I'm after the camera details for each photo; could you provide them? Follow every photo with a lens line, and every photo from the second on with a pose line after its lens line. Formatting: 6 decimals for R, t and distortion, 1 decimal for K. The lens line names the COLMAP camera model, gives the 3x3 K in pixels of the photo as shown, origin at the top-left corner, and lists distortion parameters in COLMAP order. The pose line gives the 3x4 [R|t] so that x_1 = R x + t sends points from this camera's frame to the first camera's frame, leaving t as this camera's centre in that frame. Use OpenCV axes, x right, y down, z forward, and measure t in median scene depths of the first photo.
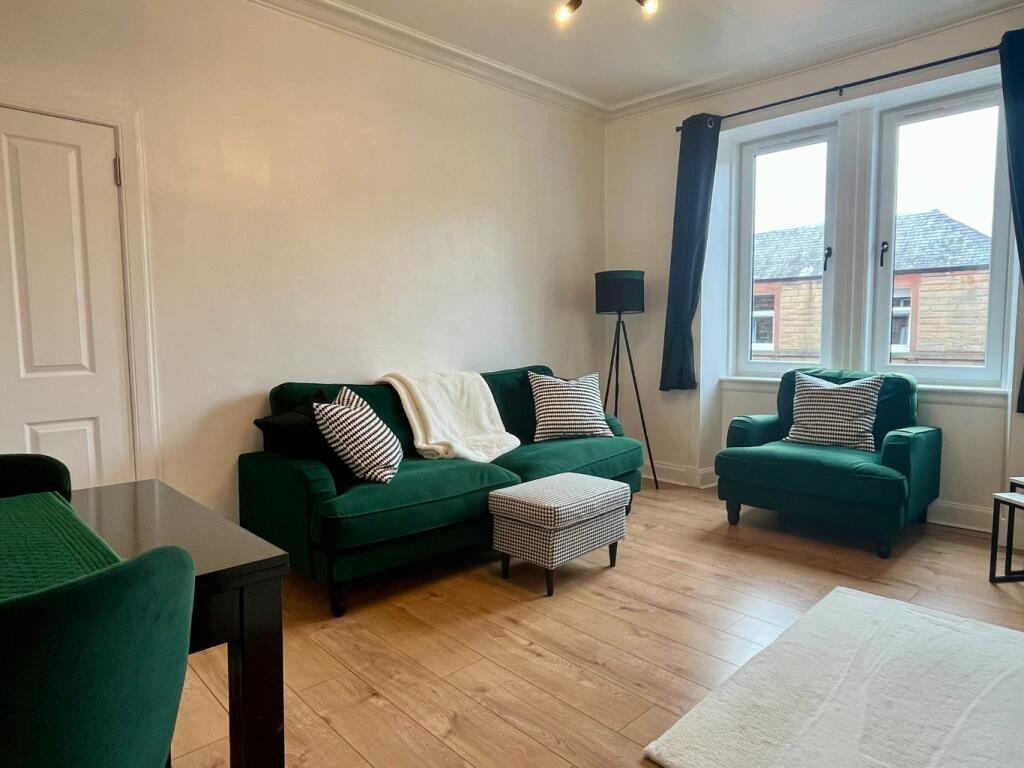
lens RADIAL K [[615.3, 0, 507.4], [0, 615.3, 379.8], [0, 0, 1]] dist [-0.003715, 0.002447]
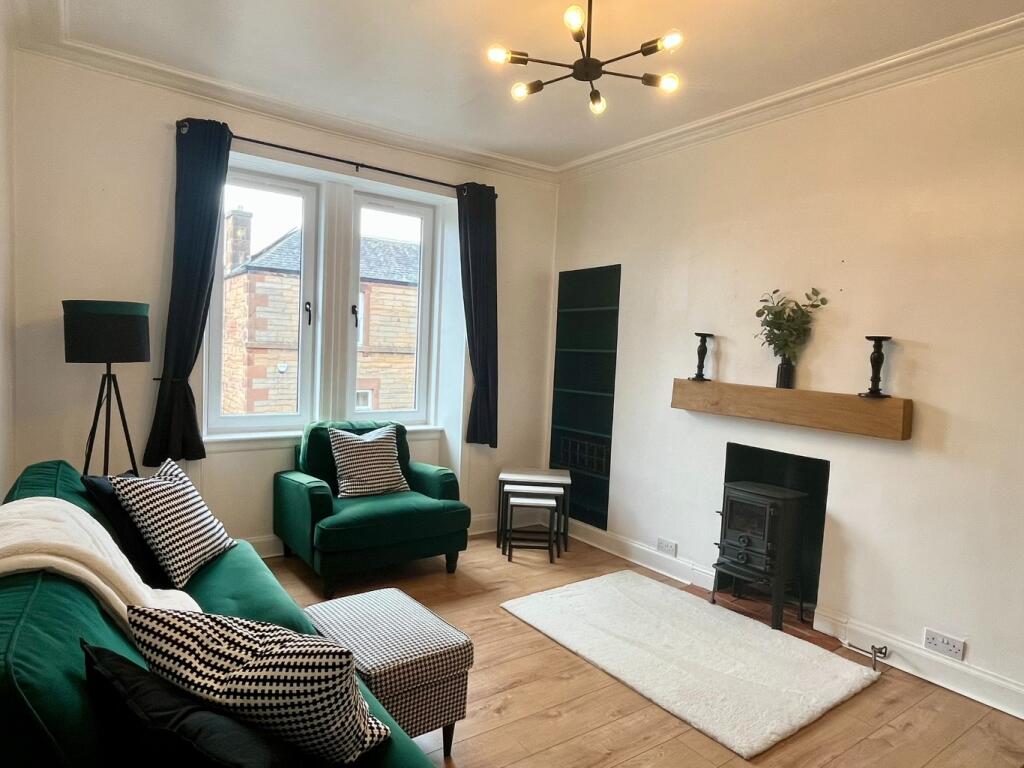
lens RADIAL K [[615.3, 0, 507.8], [0, 615.3, 380.0], [0, 0, 1]] dist [-0.003715, 0.002447]
pose [[0.157303, -0.030591, 0.987076, -0.455352], [0.039906, 0.998901, 0.024598, -0.098101], [-0.986744, 0.035521, 0.158351, 0.520761]]
